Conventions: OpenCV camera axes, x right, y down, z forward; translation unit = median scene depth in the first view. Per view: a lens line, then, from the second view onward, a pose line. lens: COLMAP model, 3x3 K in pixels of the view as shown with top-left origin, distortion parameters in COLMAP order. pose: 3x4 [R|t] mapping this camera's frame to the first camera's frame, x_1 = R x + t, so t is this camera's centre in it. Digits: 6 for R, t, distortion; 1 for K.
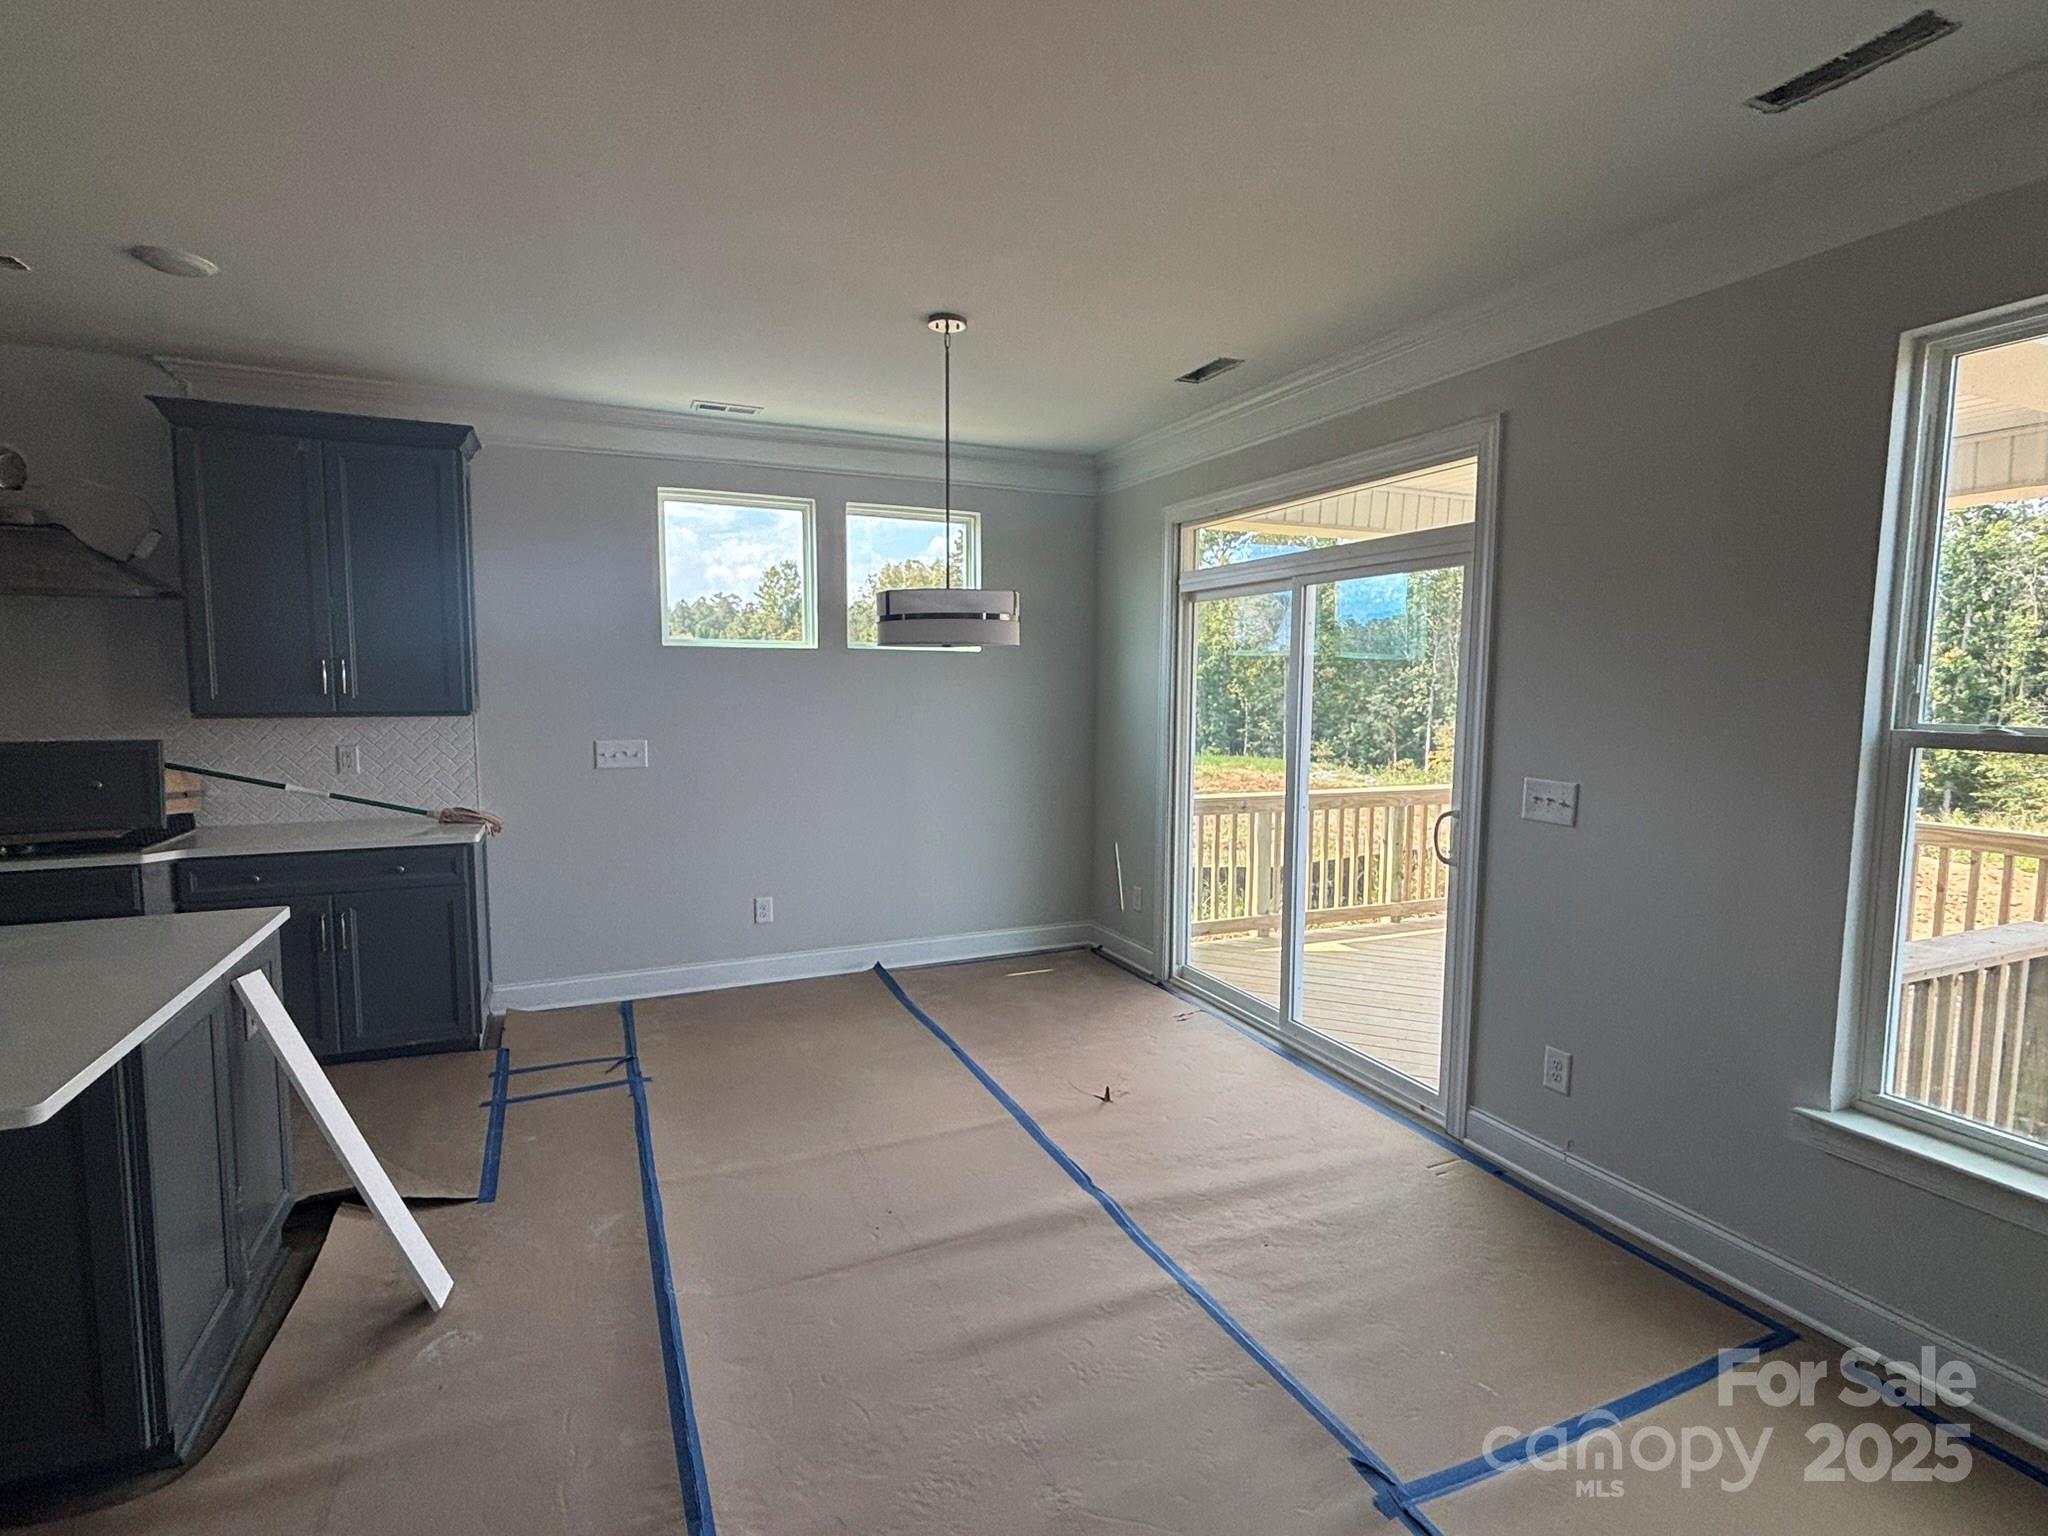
lens RADIAL K [[988.0, 0, 1024.0], [0, 988.0, 768.0], [0, 0, 1]] dist [-0.015767, 0.007633]
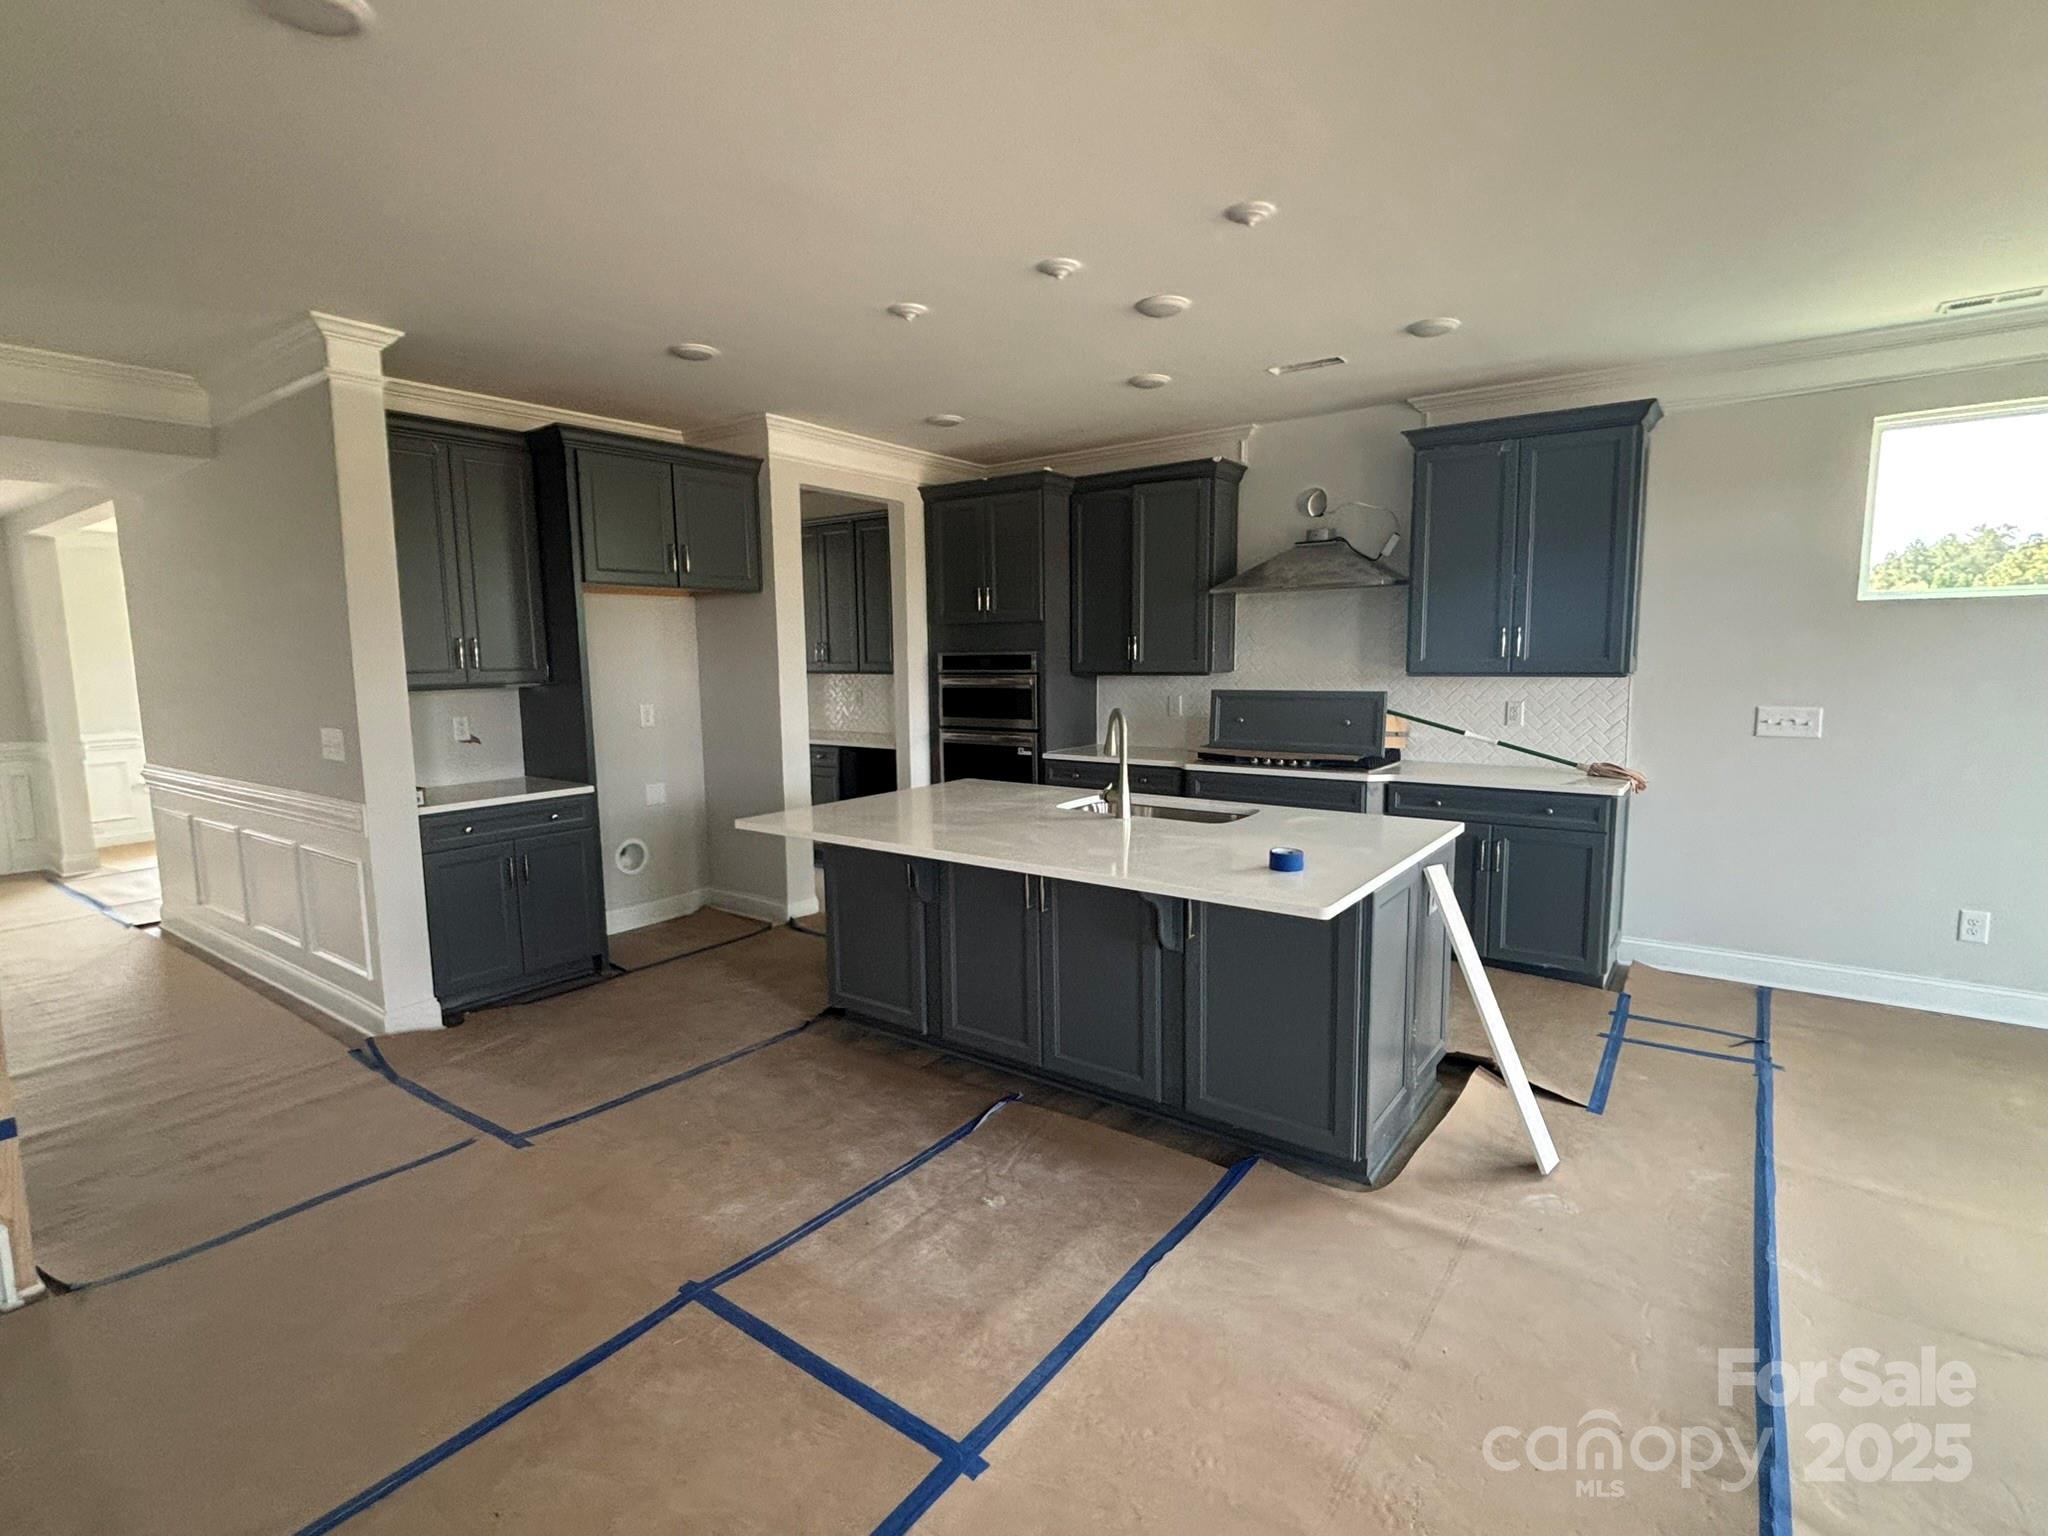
lens RADIAL K [[986.2, 0, 1021.6], [0, 986.2, 758.0], [0, 0, 1]] dist [-0.003531, -0.000714]
pose [[0.488303, 0.087592, -0.868267, 0.051585], [-0.066158, 0.995802, 0.063252, 0.009816], [0.870163, 0.026557, 0.492048, -0.093289]]
